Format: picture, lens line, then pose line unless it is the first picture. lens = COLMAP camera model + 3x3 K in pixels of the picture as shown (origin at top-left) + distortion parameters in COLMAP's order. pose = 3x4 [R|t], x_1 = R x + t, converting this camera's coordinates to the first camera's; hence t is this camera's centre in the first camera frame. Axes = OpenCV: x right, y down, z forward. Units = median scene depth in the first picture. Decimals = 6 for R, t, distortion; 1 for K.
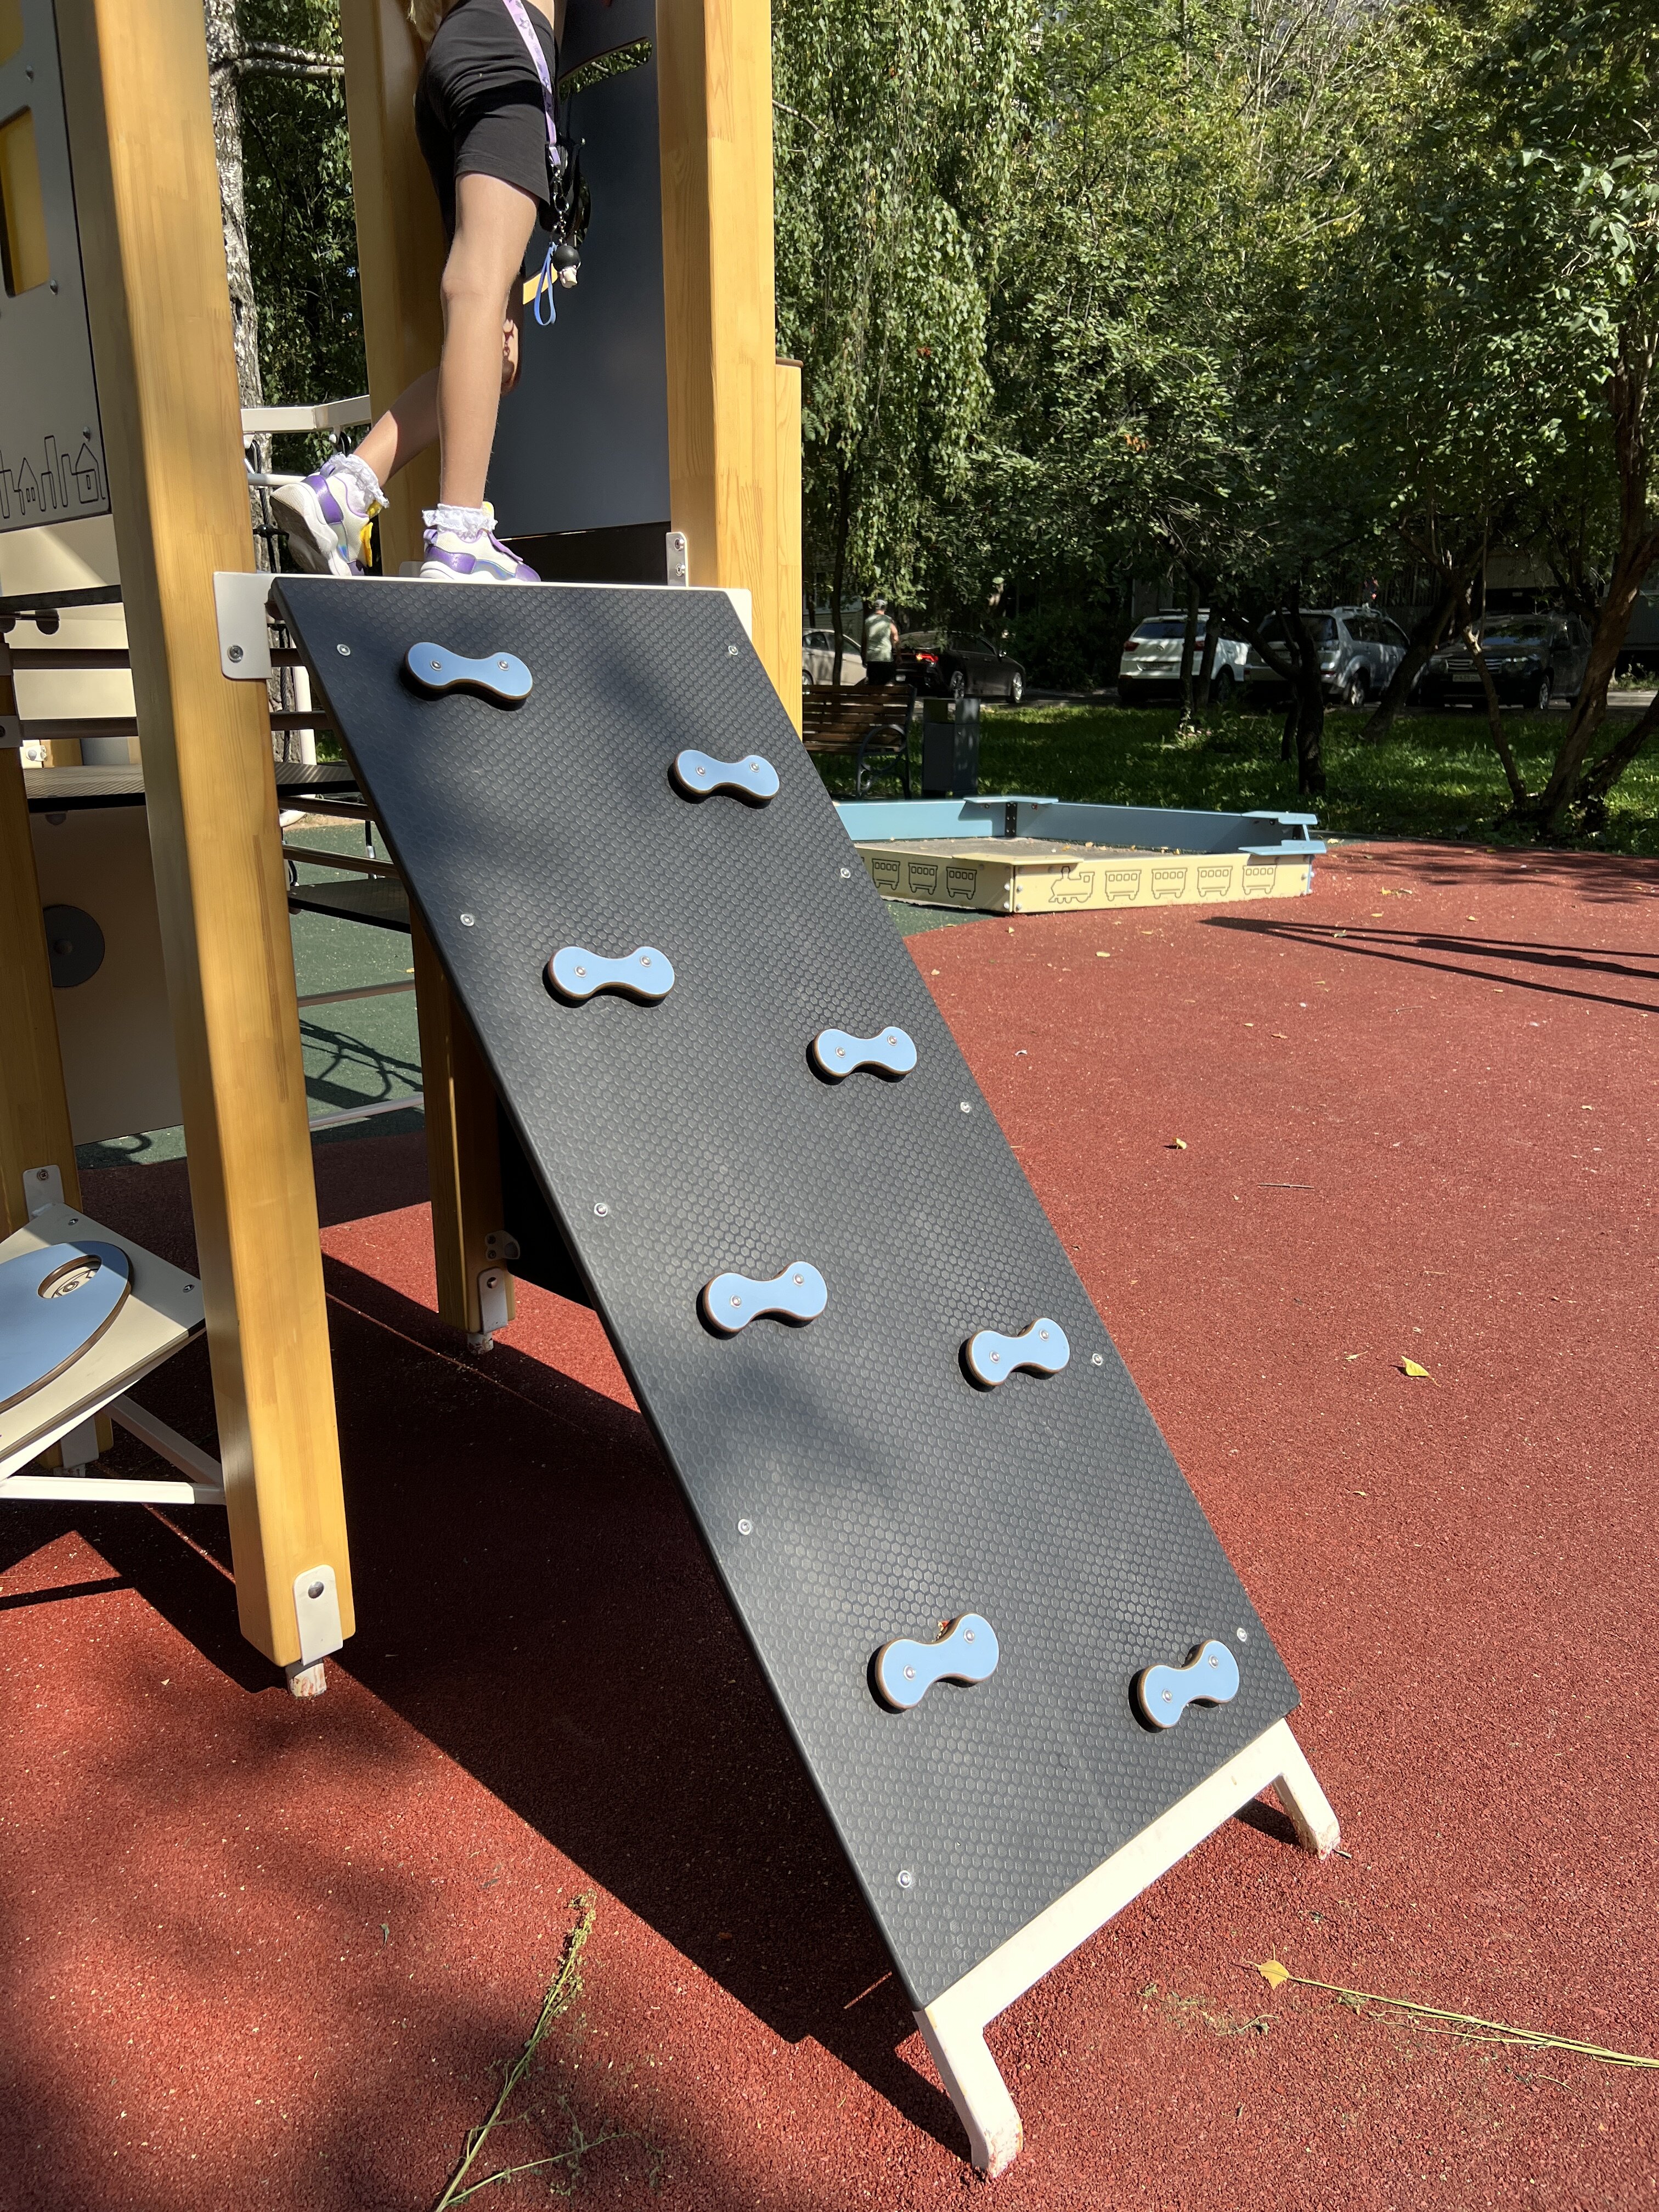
lens RADIAL K [[1676.6, 0, 827.1], [0, 1676.6, 1068.1], [0, 0, 1]] dist [0.039179, -0.033981]
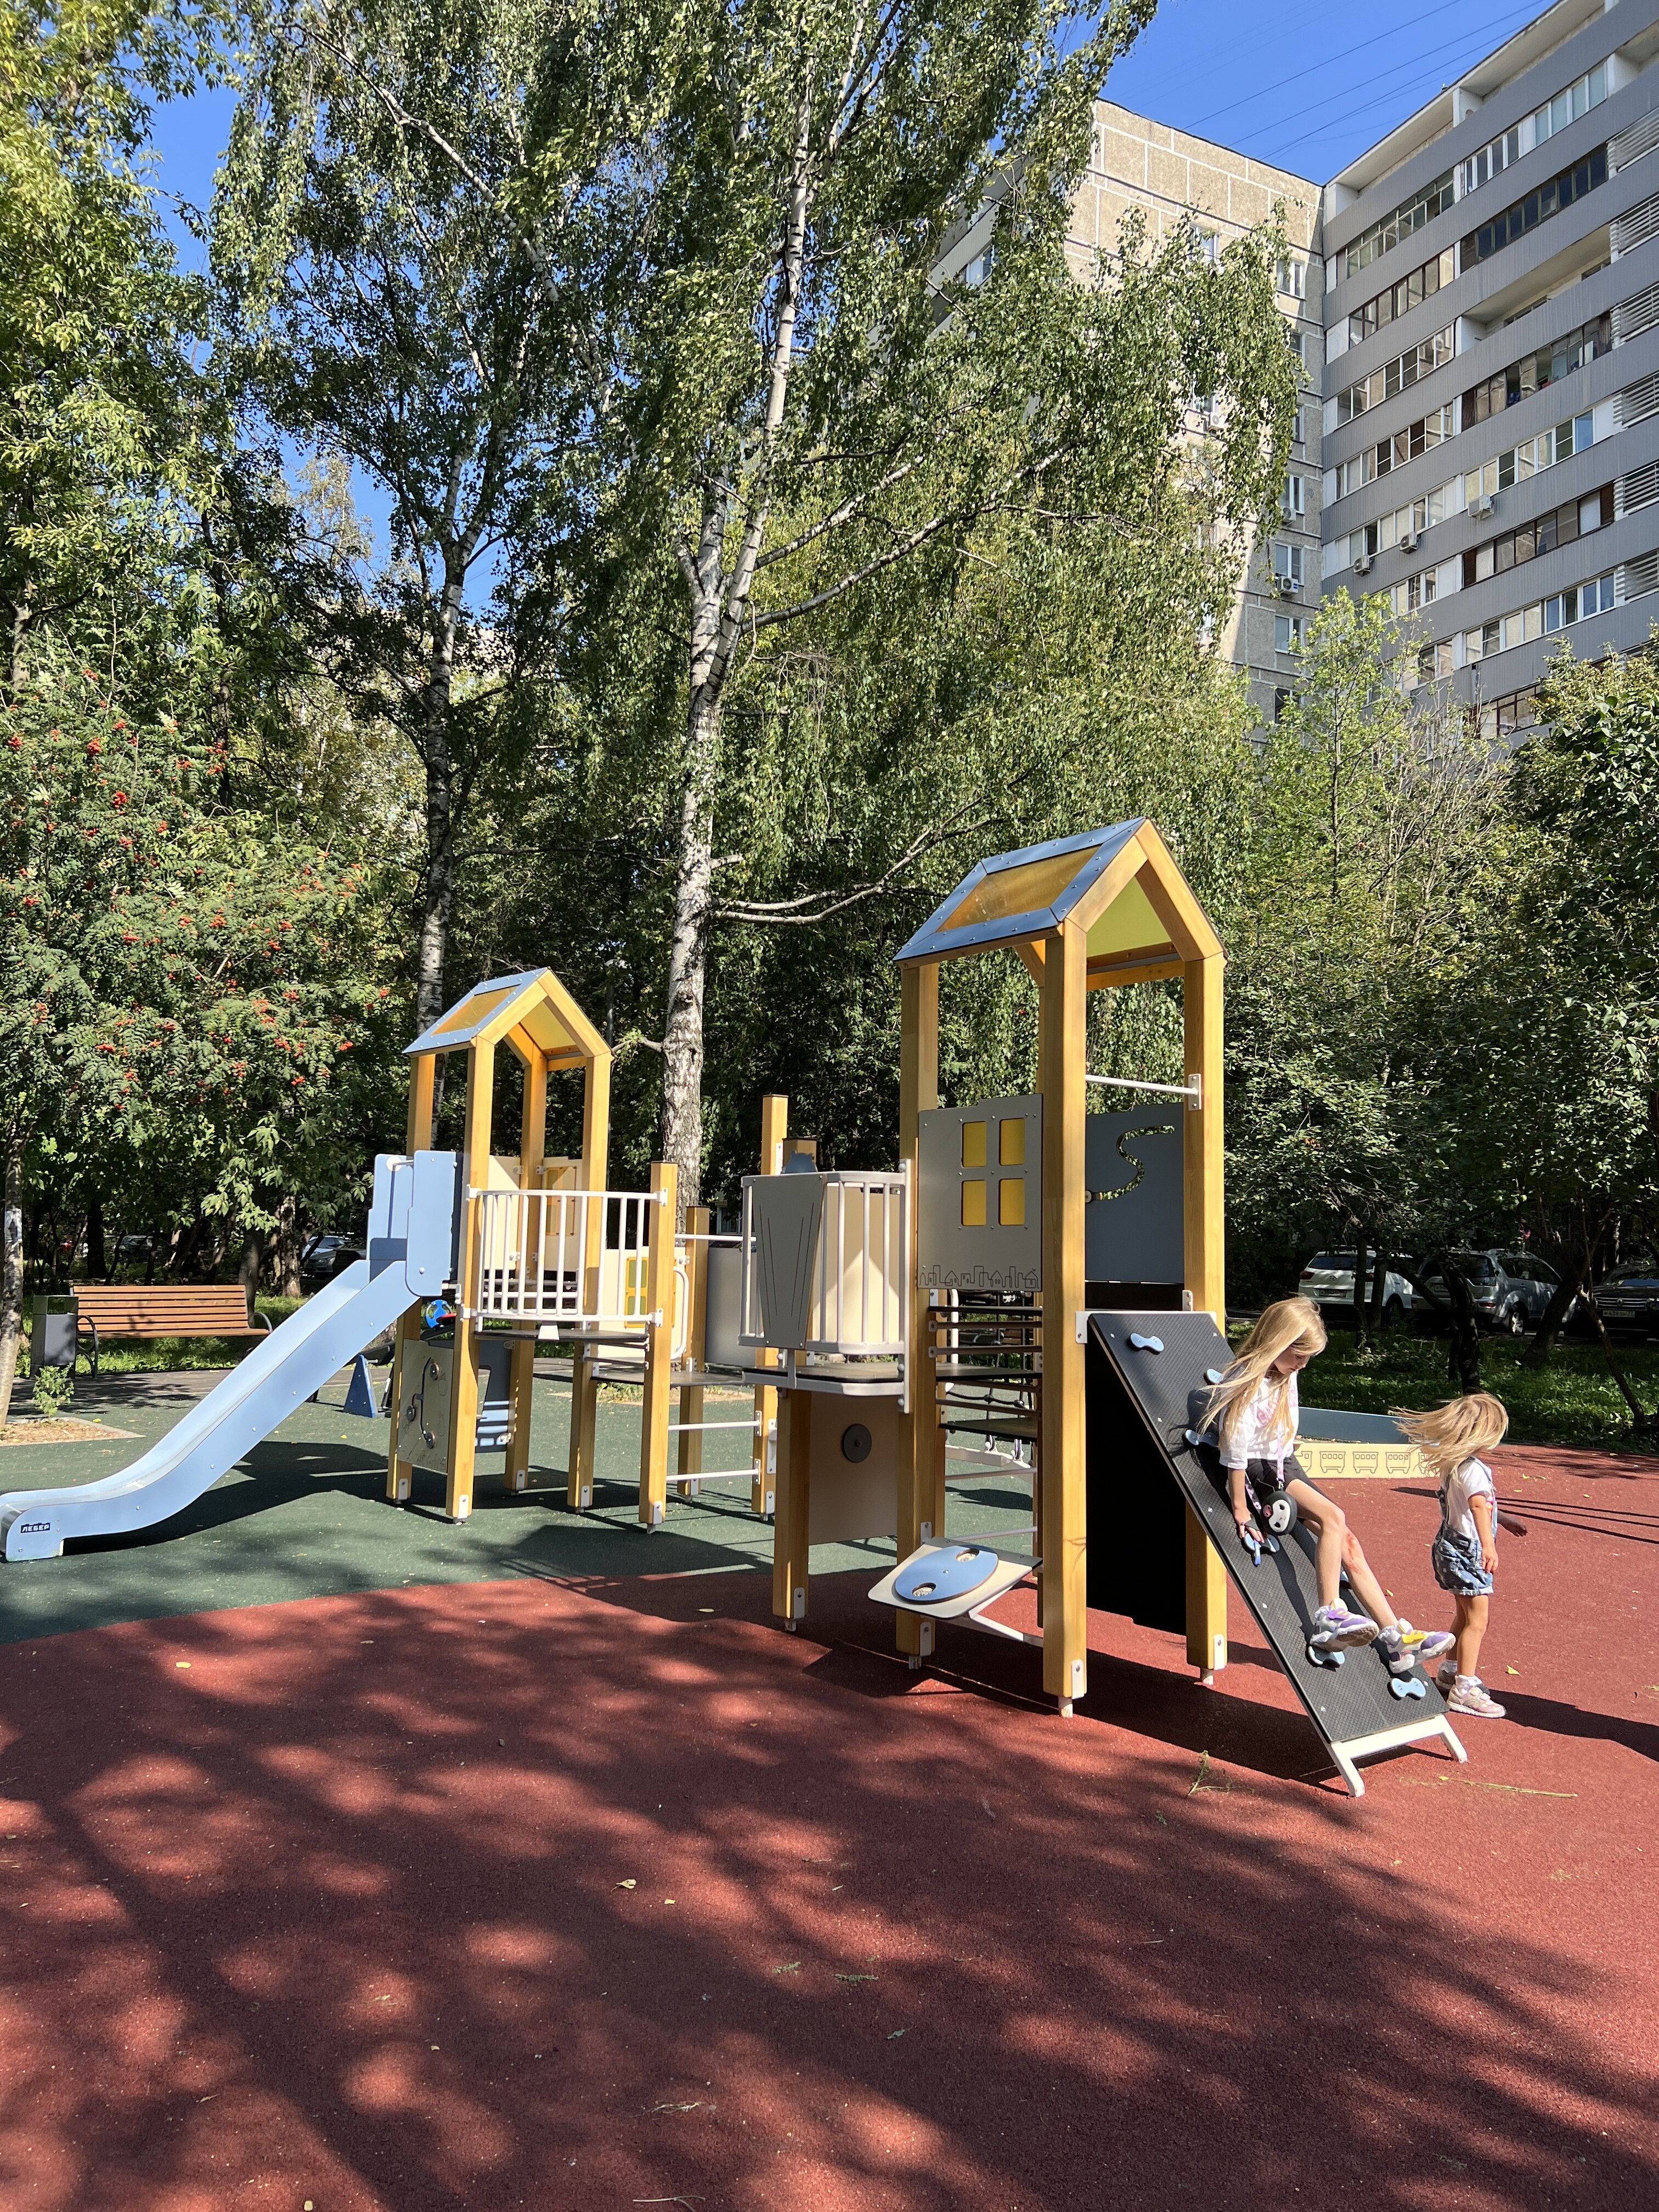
lens RADIAL K [[1676.6, 0, 827.1], [0, 1676.6, 1068.1], [0, 0, 1]] dist [0.039179, -0.033981]
pose [[0.995091, 0.011923, -0.098243, -0.078007], [-0.045309, 0.937449, -0.345160, 0.061188], [0.087982, 0.347917, 0.933388, -0.334979]]
